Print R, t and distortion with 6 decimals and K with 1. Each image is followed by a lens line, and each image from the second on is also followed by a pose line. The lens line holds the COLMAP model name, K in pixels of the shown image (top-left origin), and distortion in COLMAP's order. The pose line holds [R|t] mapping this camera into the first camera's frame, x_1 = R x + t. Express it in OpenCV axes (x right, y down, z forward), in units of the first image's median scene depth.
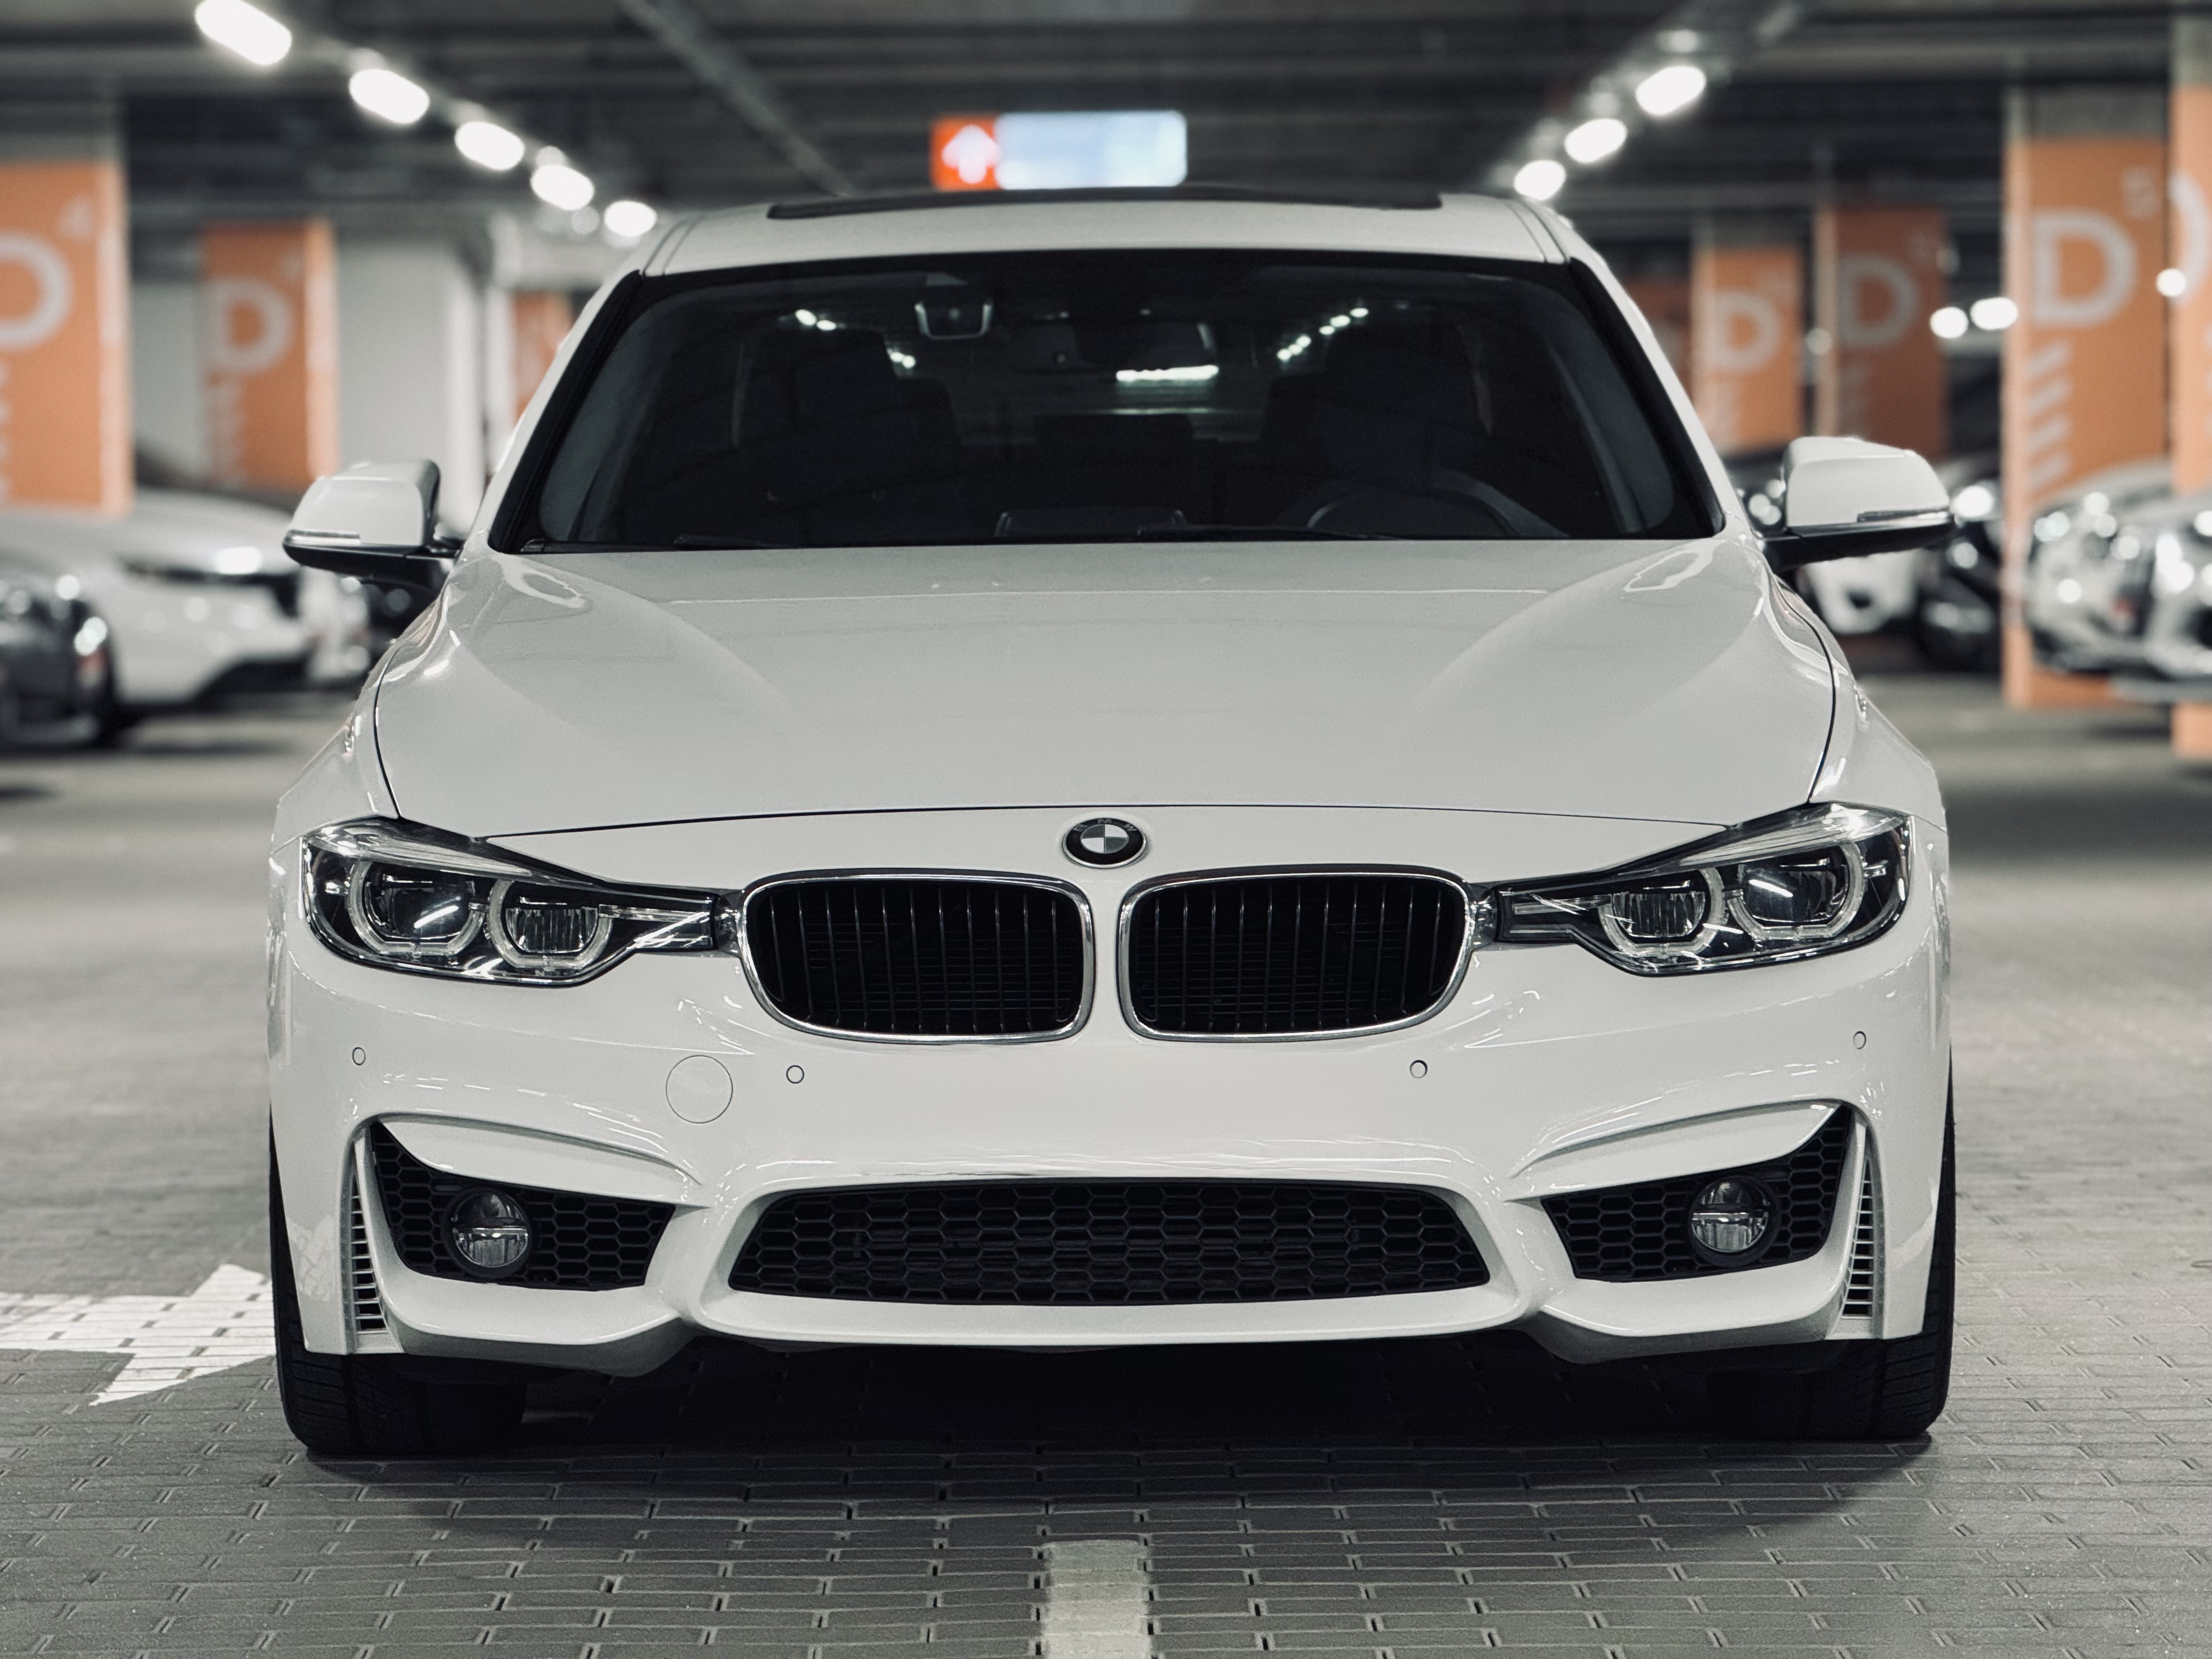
lens RADIAL K [[7691.3, 0, 1106.0], [0, 7691.3, 829.5], [0, 0, 1]] dist [0.193369, 0.955149]
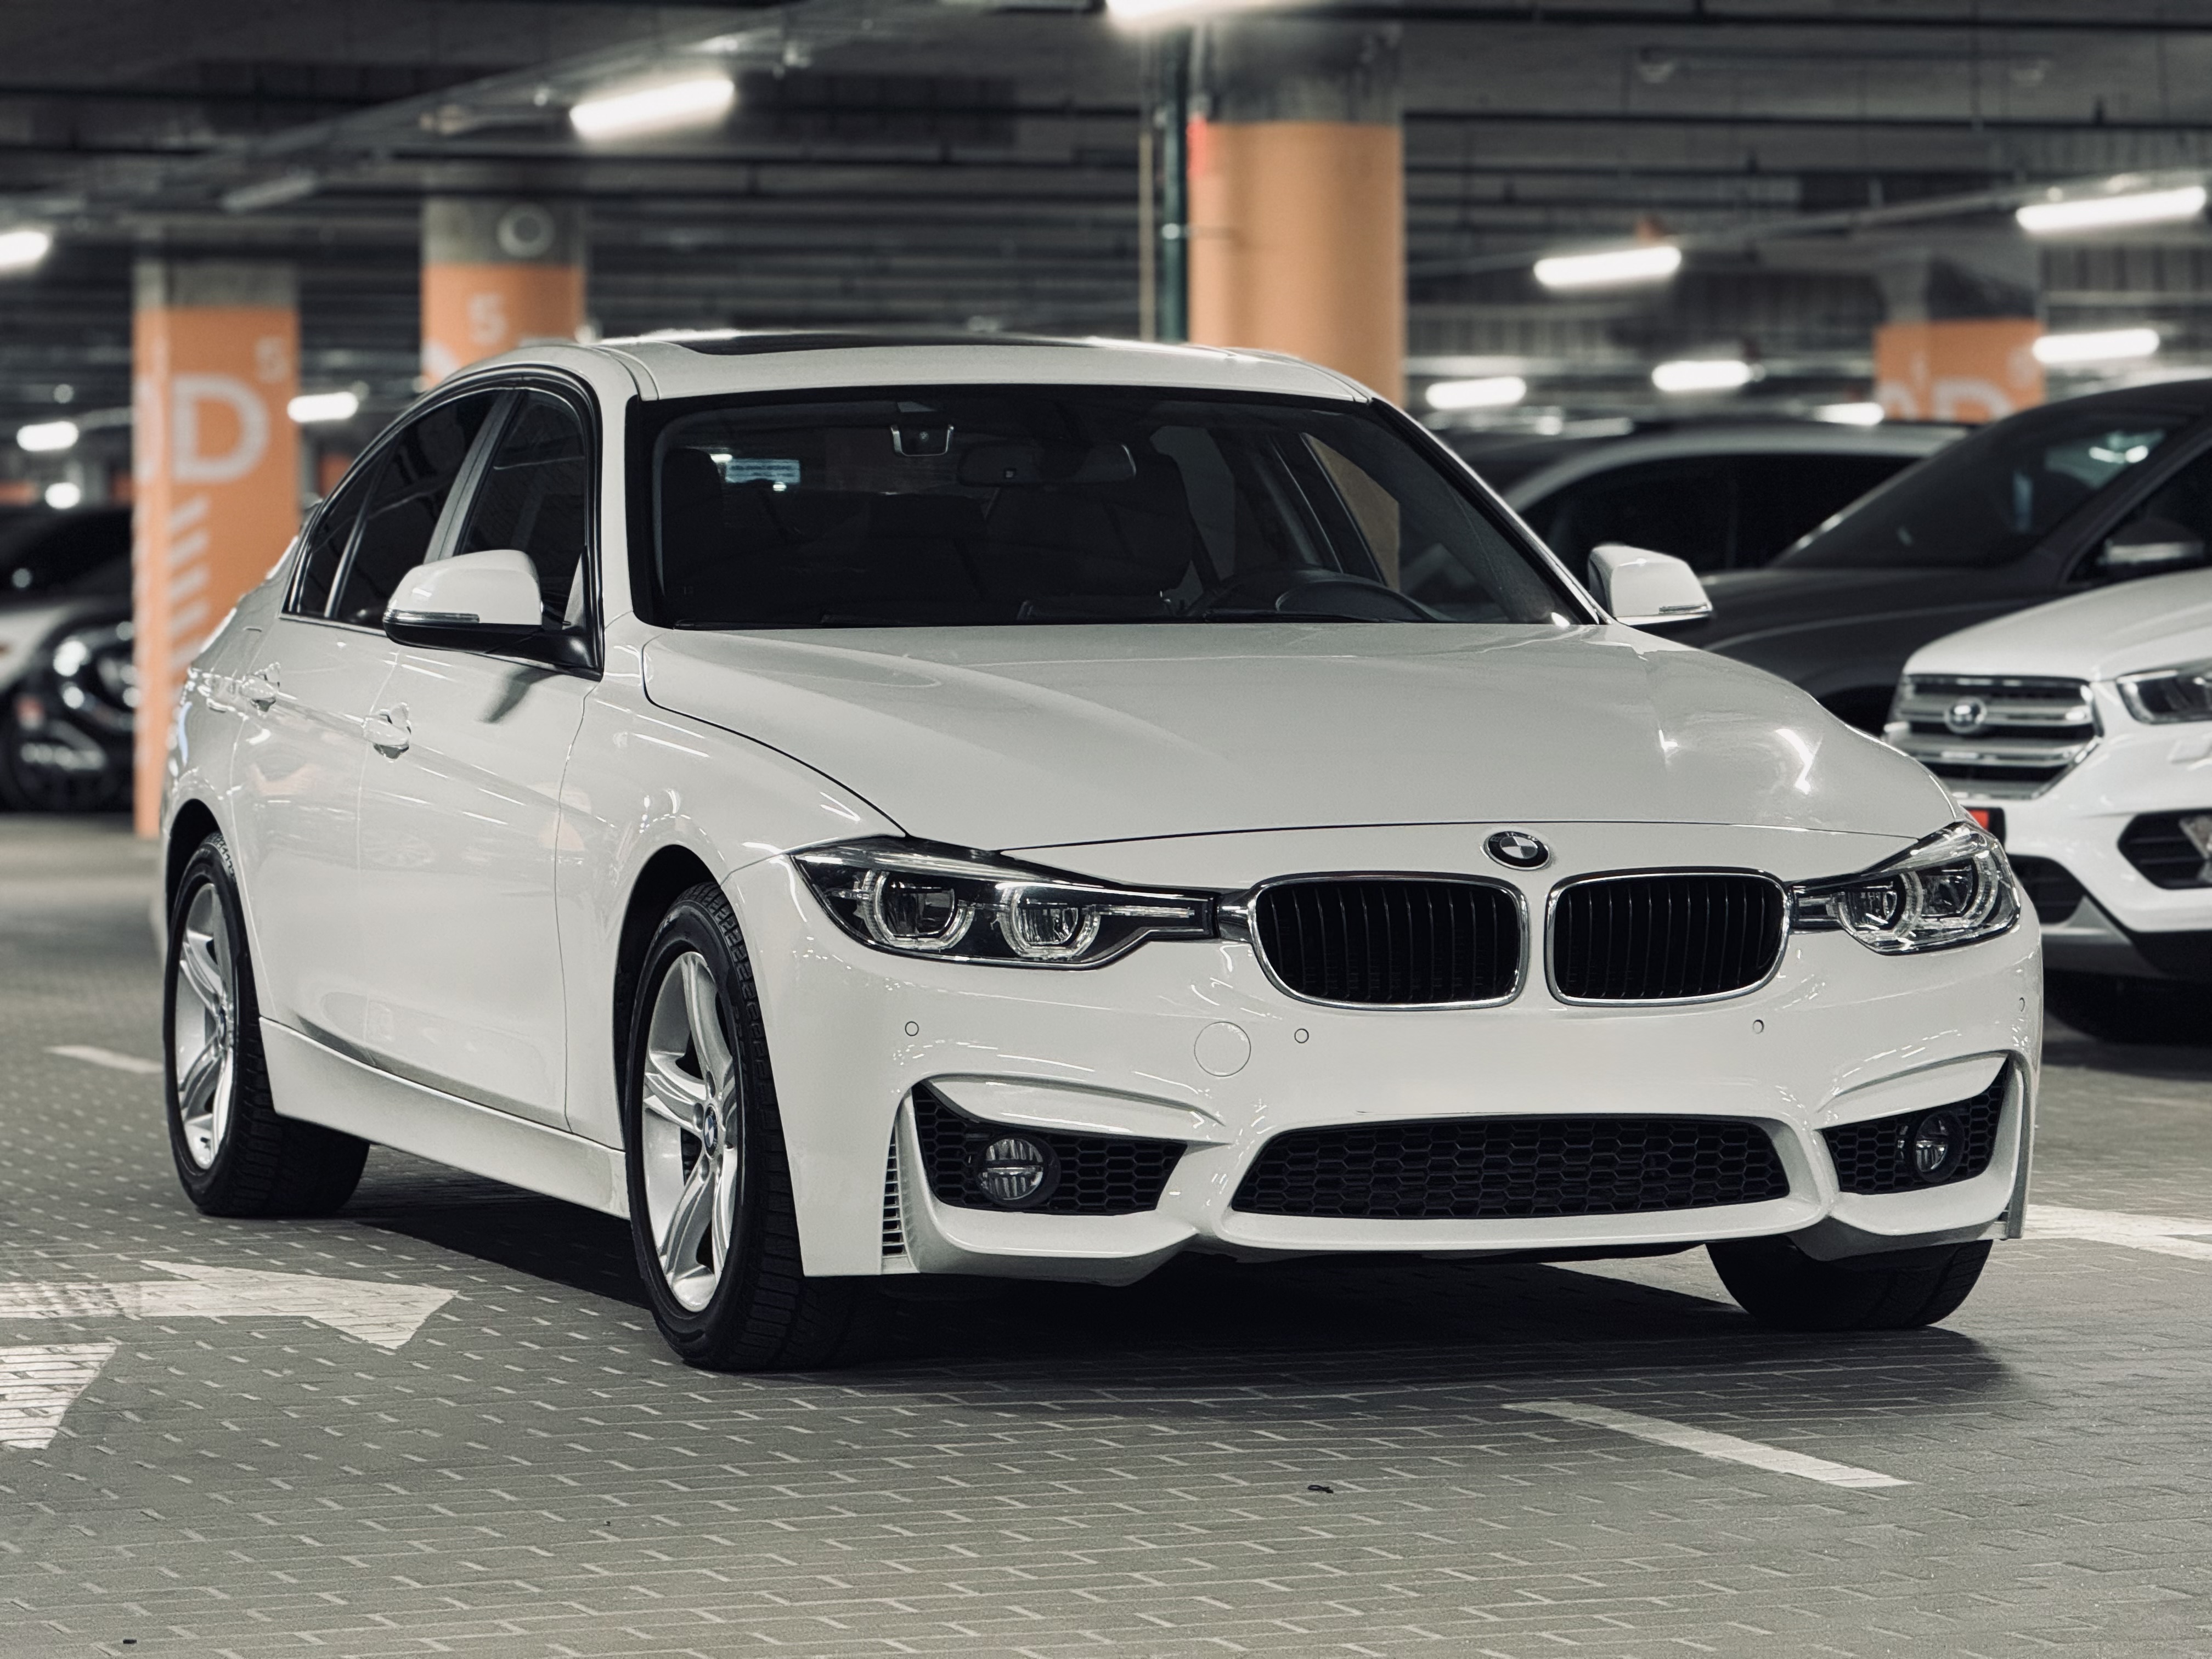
lens RADIAL K [[7691.3, 0, 1106.0], [0, 7691.3, 829.5], [0, 0, 1]] dist [0.193369, 0.955149]
pose [[0.940780, -0.001230, 0.339017, -0.487758], [0.008803, 0.999745, -0.020800, 0.023718], [-0.338905, 0.022552, 0.940550, -0.164155]]
